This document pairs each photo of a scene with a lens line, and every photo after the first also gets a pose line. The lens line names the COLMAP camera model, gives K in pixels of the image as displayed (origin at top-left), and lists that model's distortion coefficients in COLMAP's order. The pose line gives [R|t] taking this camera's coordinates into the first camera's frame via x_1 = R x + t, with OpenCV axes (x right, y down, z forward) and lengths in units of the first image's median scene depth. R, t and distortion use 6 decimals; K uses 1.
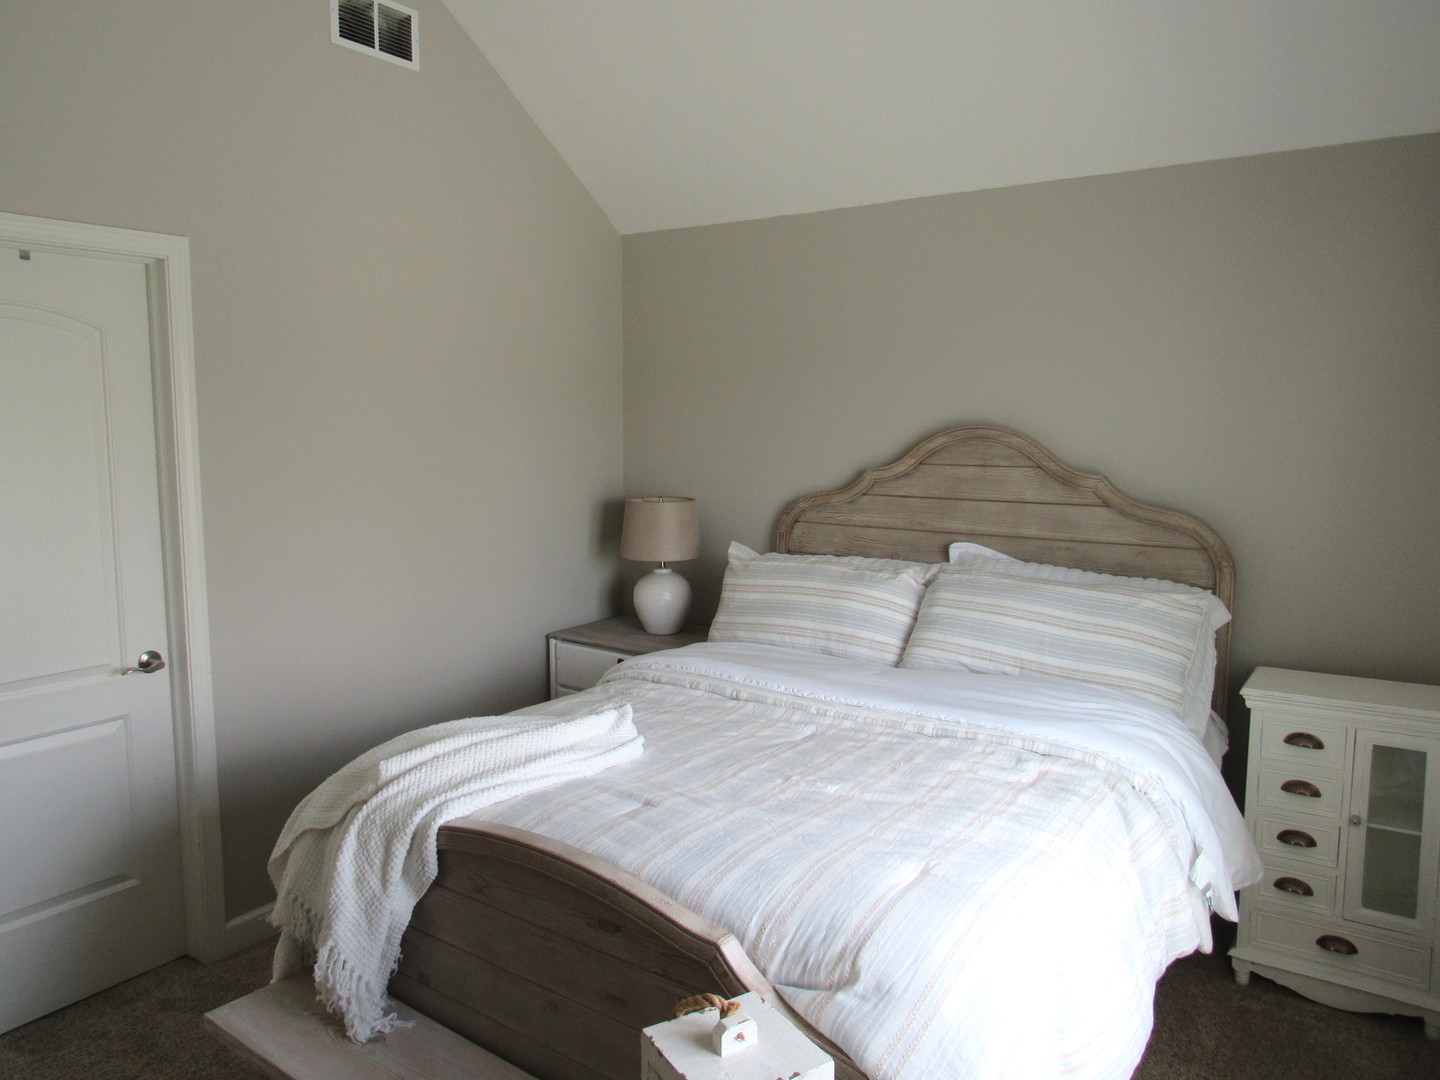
lens RADIAL K [[1009.5, 0, 715.1], [0, 1009.5, 534.1], [0, 0, 1]] dist [-0.044421, 0.002759]
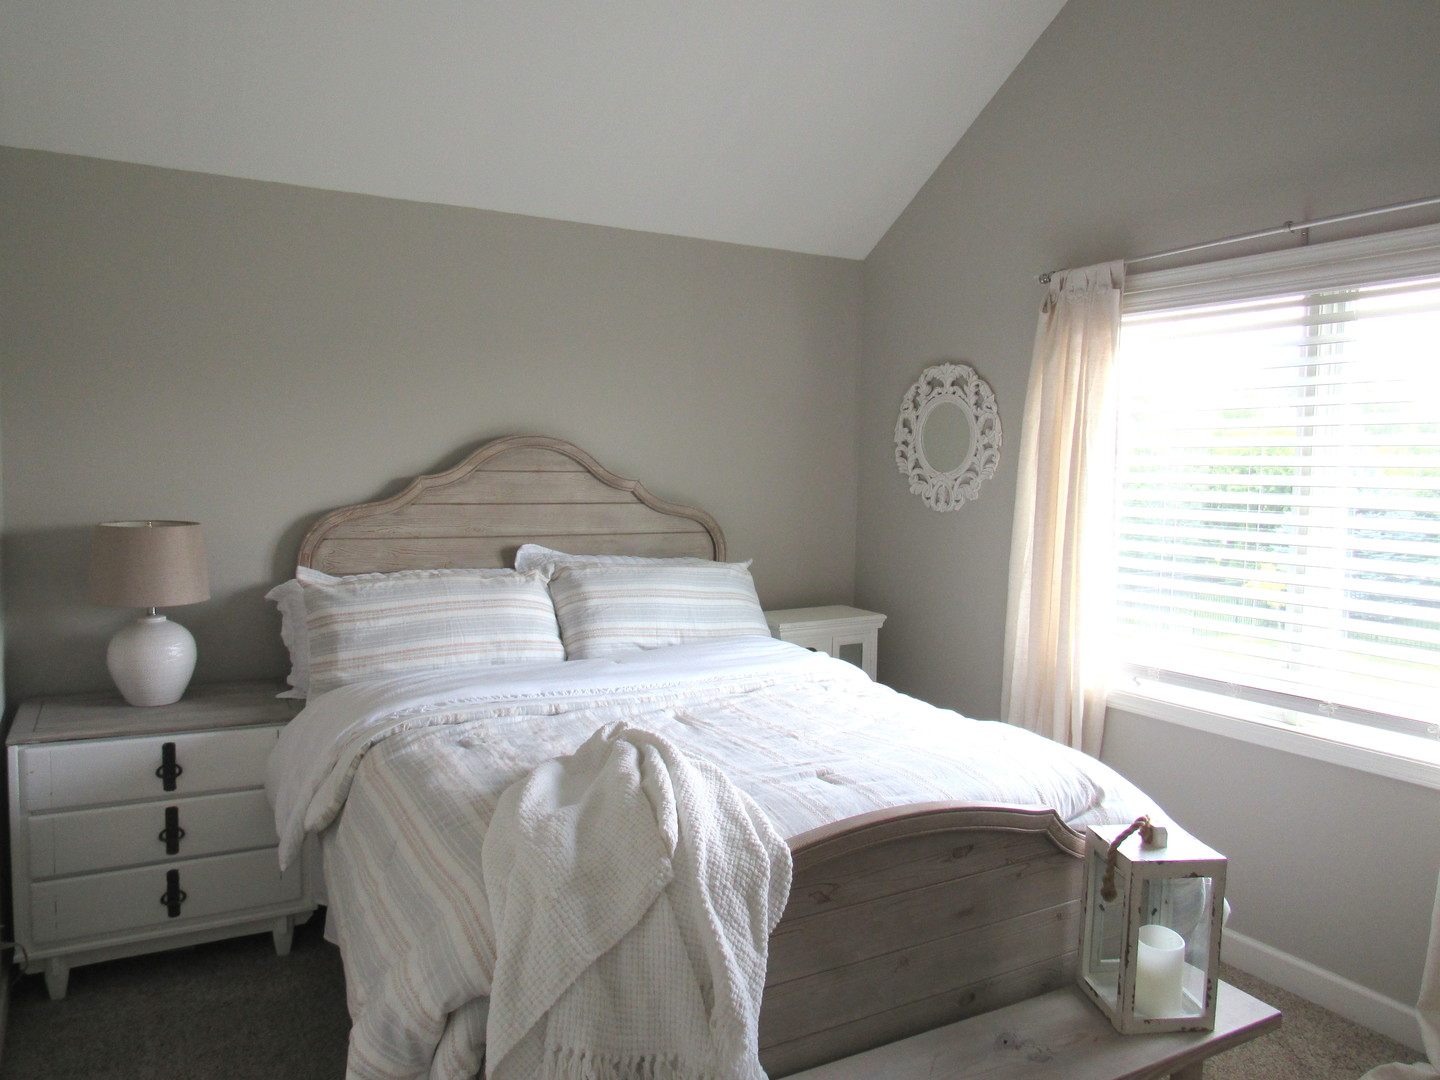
lens RADIAL K [[1009.5, 0, 715.1], [0, 1009.5, 534.1], [0, 0, 1]] dist [-0.044421, 0.002759]
pose [[0.419928, -0.059468, 0.905607, -0.671069], [0.080330, 0.996370, 0.028179, -0.017180], [-0.903995, 0.060914, 0.423181, 0.396147]]
